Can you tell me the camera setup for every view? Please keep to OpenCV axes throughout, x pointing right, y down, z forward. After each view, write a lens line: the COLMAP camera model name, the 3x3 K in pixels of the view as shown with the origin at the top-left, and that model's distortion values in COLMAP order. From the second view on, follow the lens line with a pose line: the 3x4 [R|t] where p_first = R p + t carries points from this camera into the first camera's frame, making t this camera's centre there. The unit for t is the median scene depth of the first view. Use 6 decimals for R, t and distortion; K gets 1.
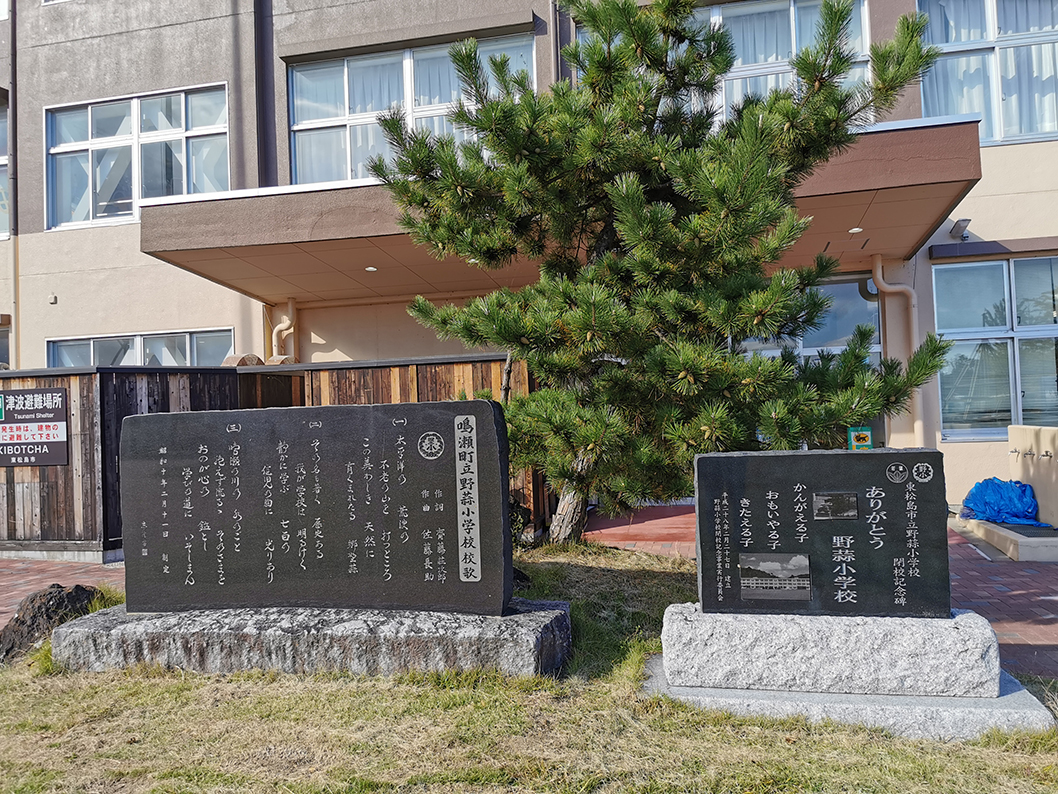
lens RADIAL K [[806.4, 0, 529.0], [0, 806.4, 397.0], [0, 0, 1]] dist [0.062292, -0.085632]
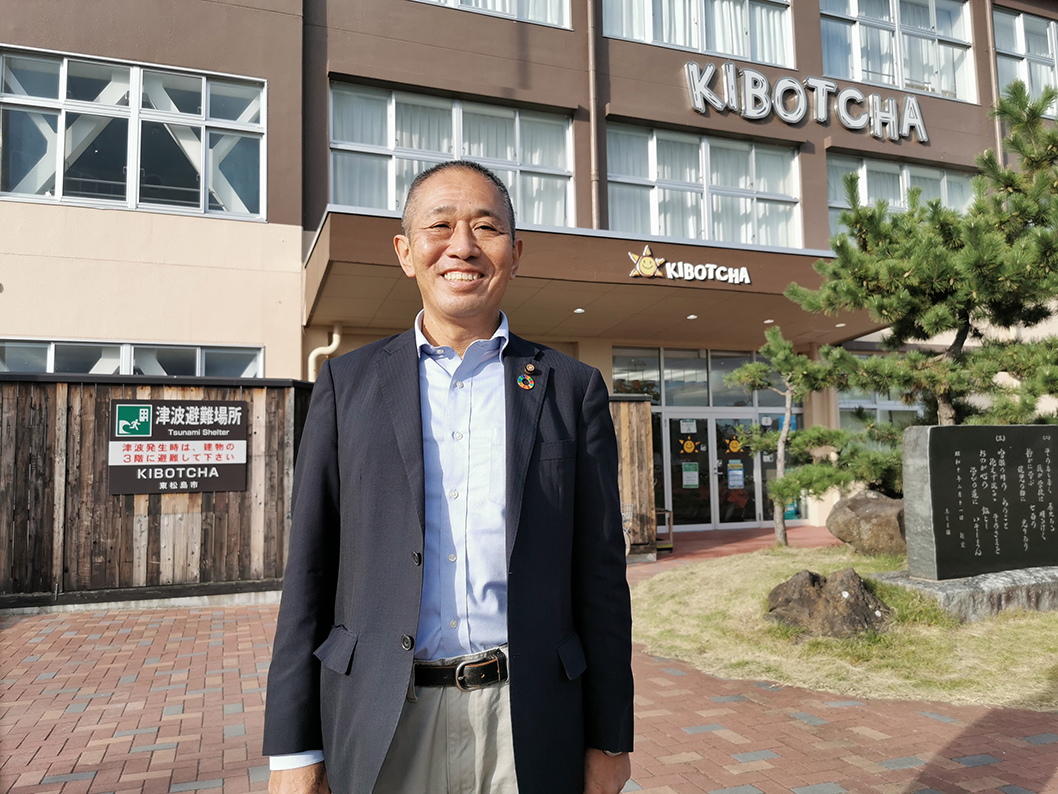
lens RADIAL K [[806.4, 0, 529.0], [0, 806.4, 397.0], [0, 0, 1]] dist [0.062292, -0.085632]
pose [[0.841347, 0.067595, 0.536251, -0.773302], [-0.028674, 0.996334, -0.080601, 0.044516], [-0.539734, 0.052436, 0.840201, 0.116036]]
